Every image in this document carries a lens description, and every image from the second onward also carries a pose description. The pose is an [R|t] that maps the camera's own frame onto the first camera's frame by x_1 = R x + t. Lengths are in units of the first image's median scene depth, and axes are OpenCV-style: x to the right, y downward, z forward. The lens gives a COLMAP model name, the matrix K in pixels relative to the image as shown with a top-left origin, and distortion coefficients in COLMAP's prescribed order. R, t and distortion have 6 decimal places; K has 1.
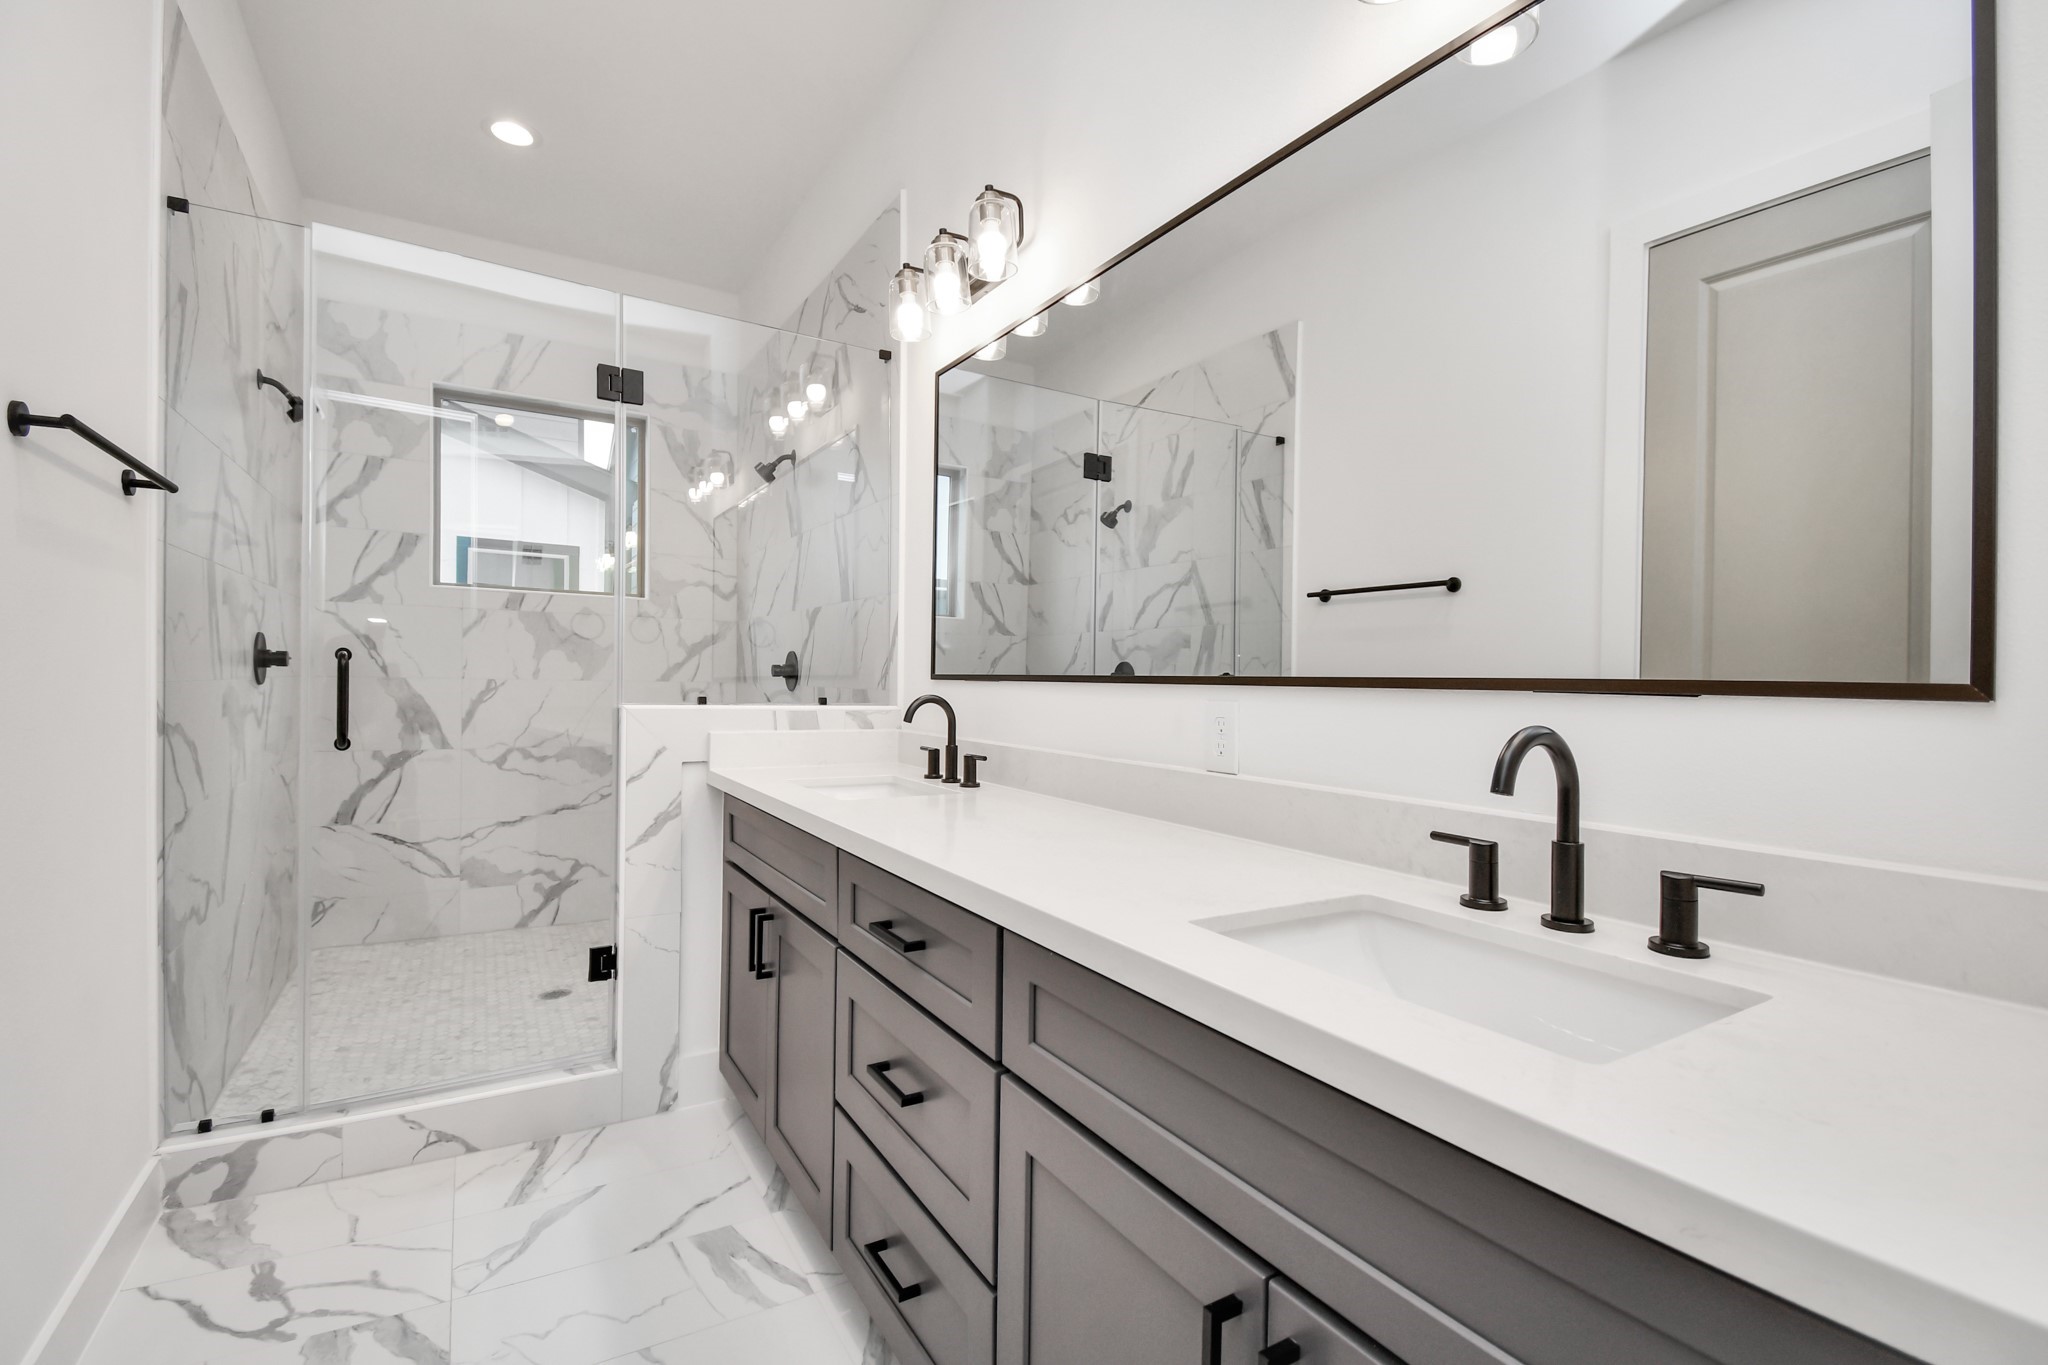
lens RADIAL K [[902.7, 0, 984.9], [0, 902.7, 696.9], [0, 0, 1]] dist [0.026638, -0.026400]
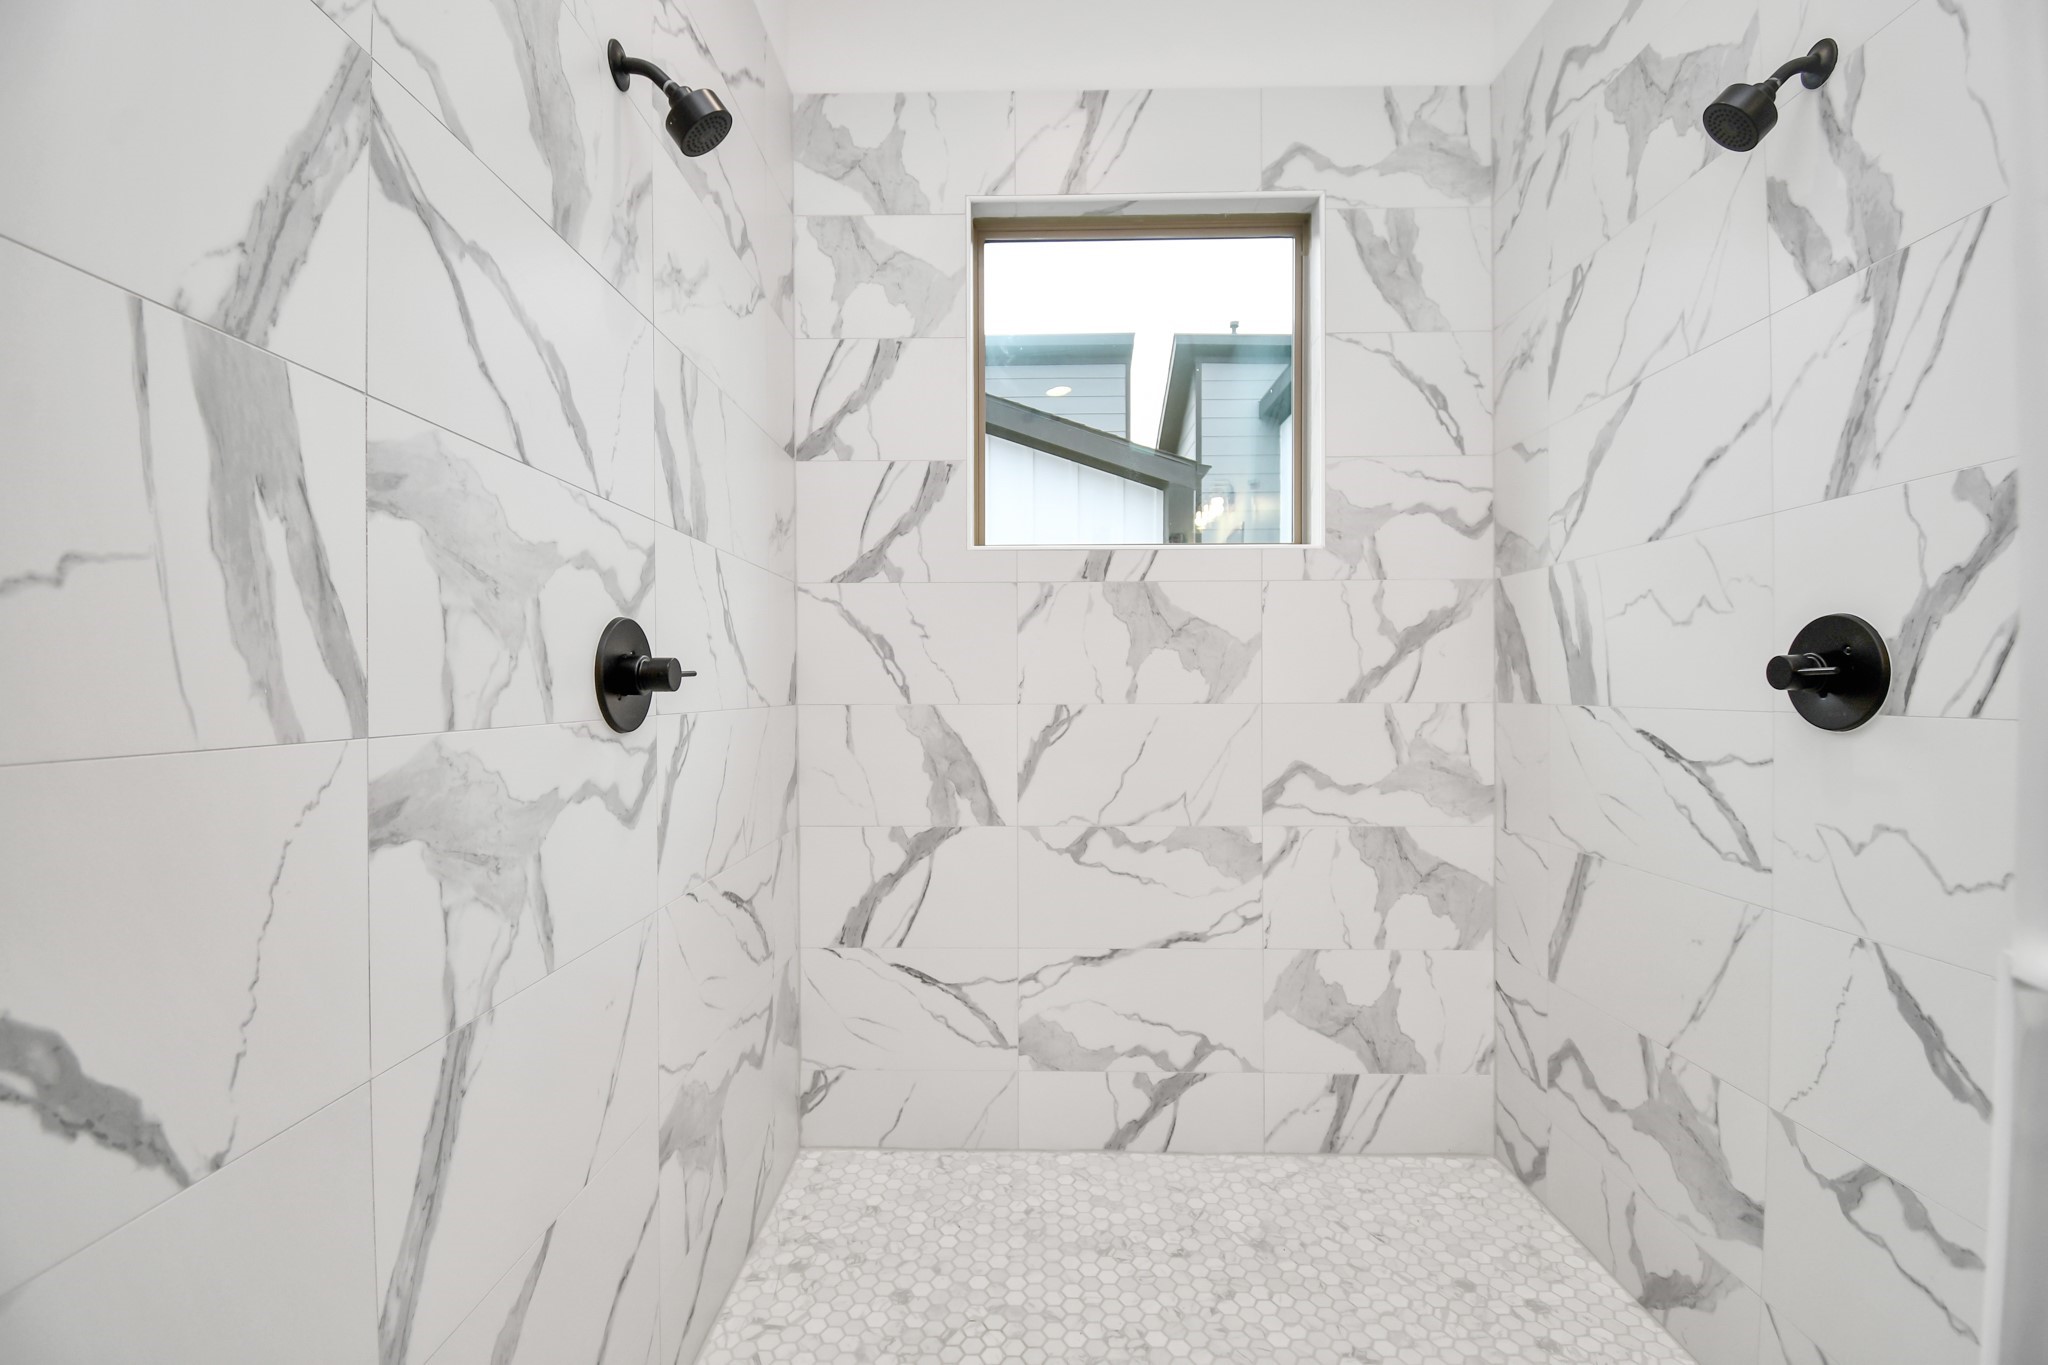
lens RADIAL K [[902.7, 0, 984.9], [0, 902.7, 696.9], [0, 0, 1]] dist [0.026638, -0.026400]
pose [[0.842836, -0.016004, -0.537932, -0.279089], [0.009400, 0.999843, -0.015019, -0.016188], [0.538088, 0.007602, 0.842854, 0.495666]]
